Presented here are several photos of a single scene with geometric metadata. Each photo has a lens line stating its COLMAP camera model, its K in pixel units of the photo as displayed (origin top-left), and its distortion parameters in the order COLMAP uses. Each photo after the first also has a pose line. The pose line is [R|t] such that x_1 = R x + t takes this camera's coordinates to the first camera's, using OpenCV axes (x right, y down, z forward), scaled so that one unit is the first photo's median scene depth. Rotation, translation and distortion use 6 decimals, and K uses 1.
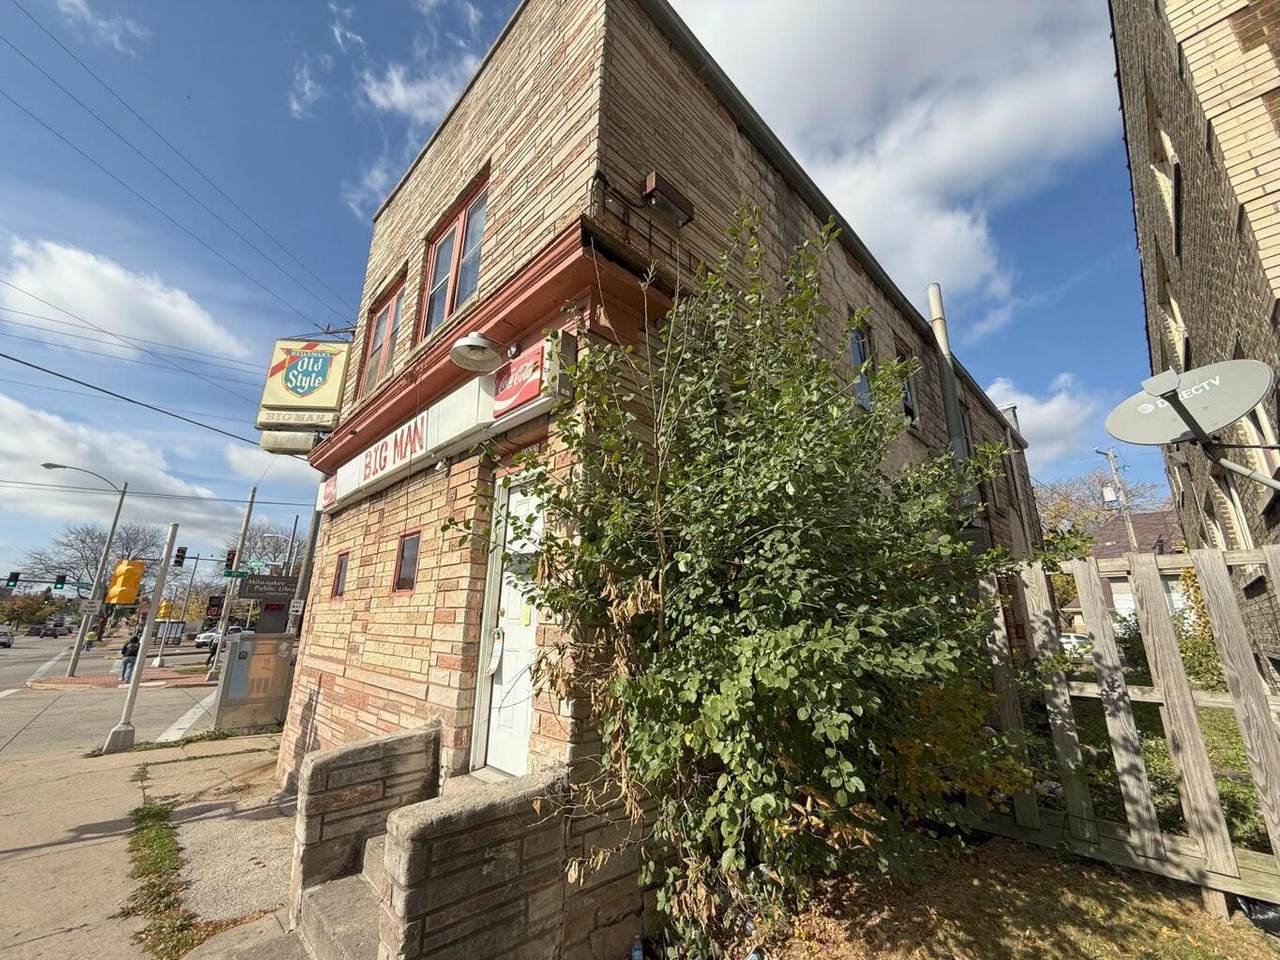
lens RADIAL K [[508.0, 0, 640.0], [0, 508.0, 480.0], [0, 0, 1]] dist [-0.001552, 0.000194]
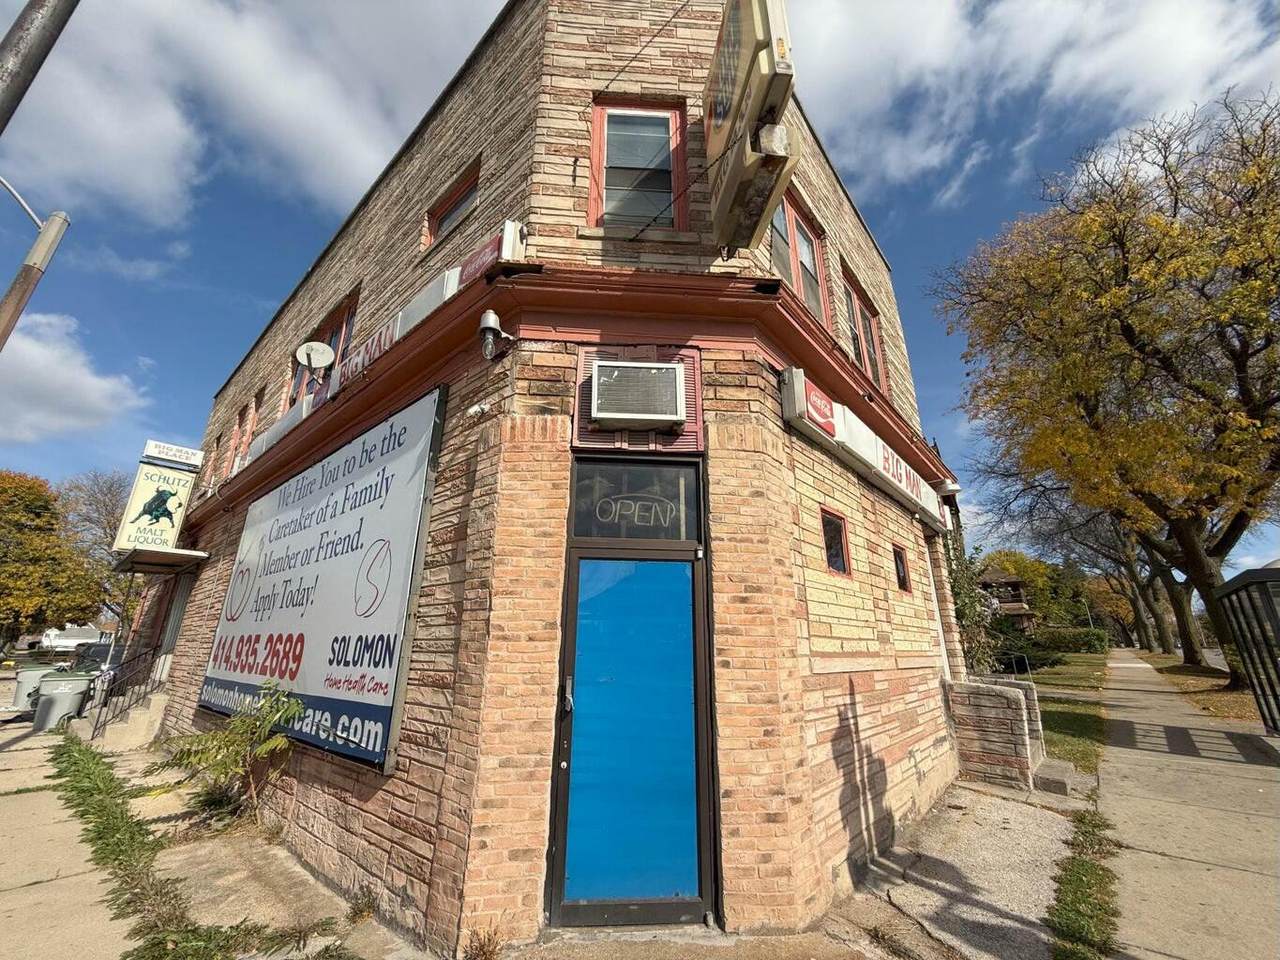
lens RADIAL K [[508.0, 0, 640.0], [0, 508.0, 480.0], [0, 0, 1]] dist [-0.001552, 0.000194]
pose [[-0.070884, 0.313571, 0.946915, -1.623735], [-0.271378, 0.907433, -0.320811, 0.525595], [-0.959859, -0.279713, 0.020774, 1.603183]]
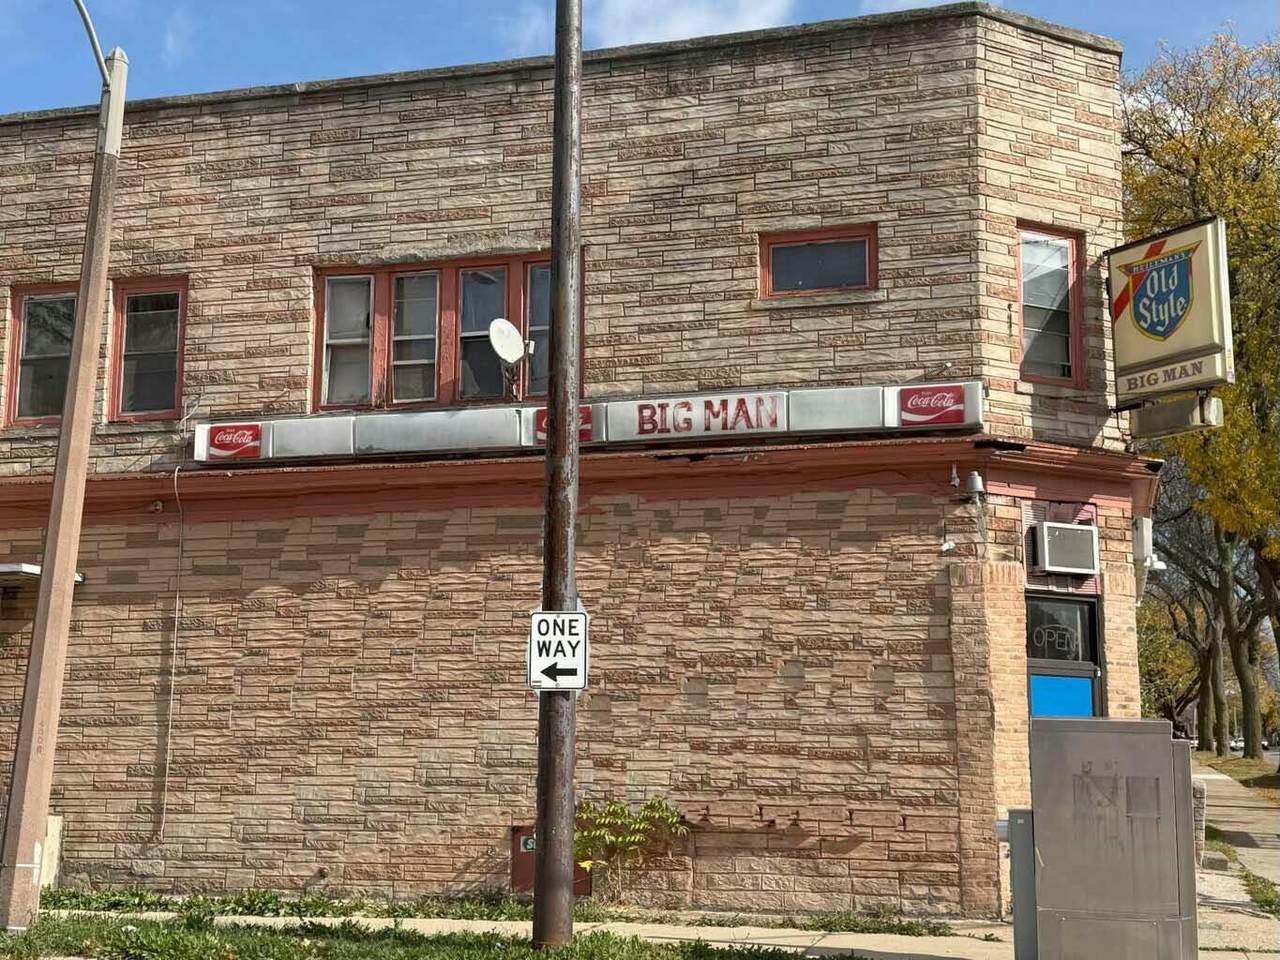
lens RADIAL K [[1608.8, 0, 640.0], [0, 1608.8, 480.0], [0, 0, 1]] dist [0.251951, -0.602765]
pose [[-0.495808, 0.136624, 0.857618, -3.249043], [-0.240481, 0.927329, -0.286757, 1.142122], [-0.834472, -0.348418, -0.426922, 3.724745]]
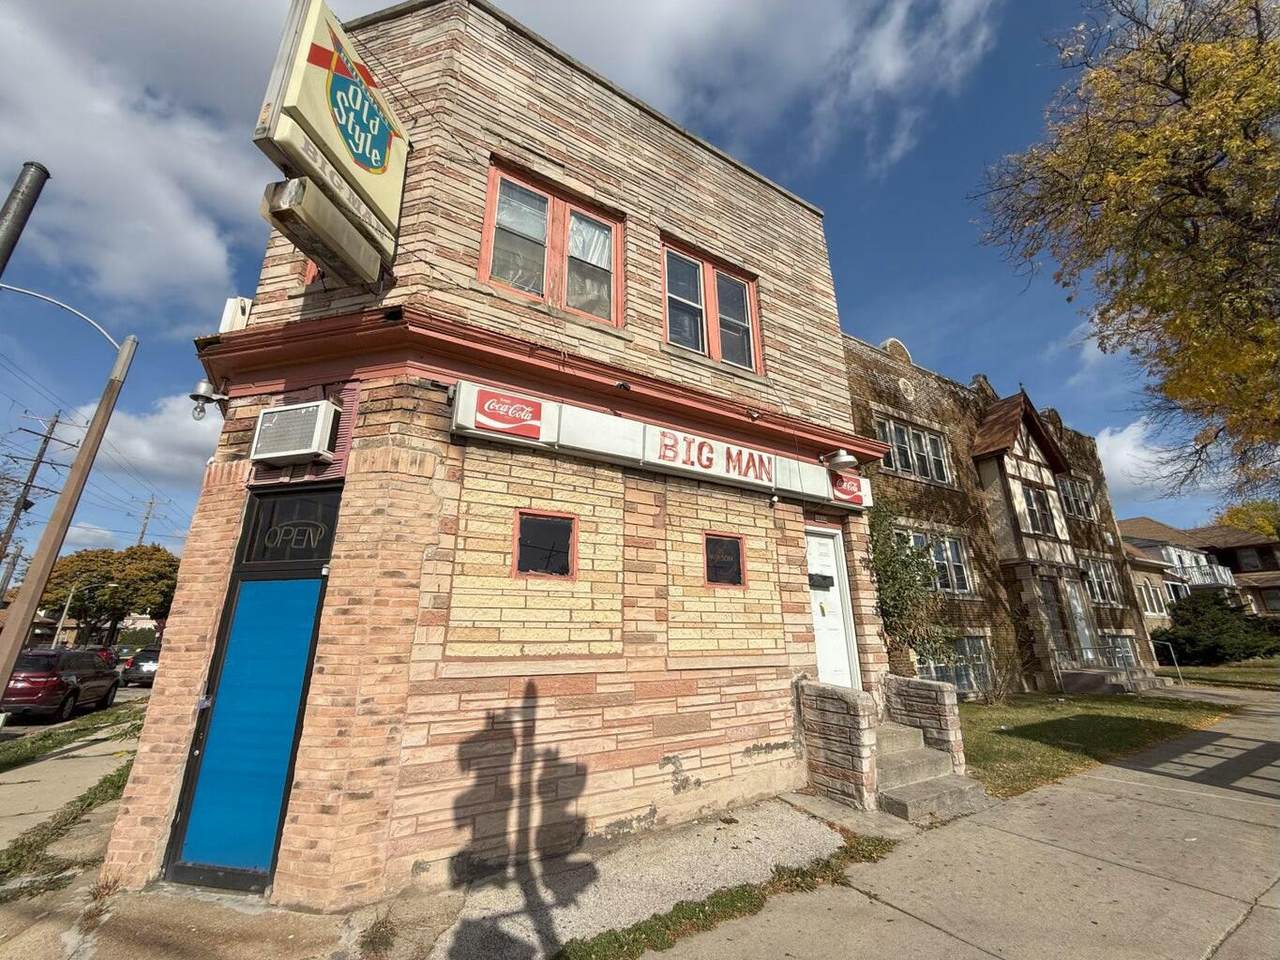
lens RADIAL K [[508.0, 0, 640.0], [0, 508.0, 480.0], [0, 0, 1]] dist [-0.001552, 0.000194]
pose [[0.238205, 0.287148, 0.927795, -1.583709], [-0.250756, 0.941088, -0.226882, 0.291866], [-0.938285, -0.178606, 0.296176, 0.840210]]
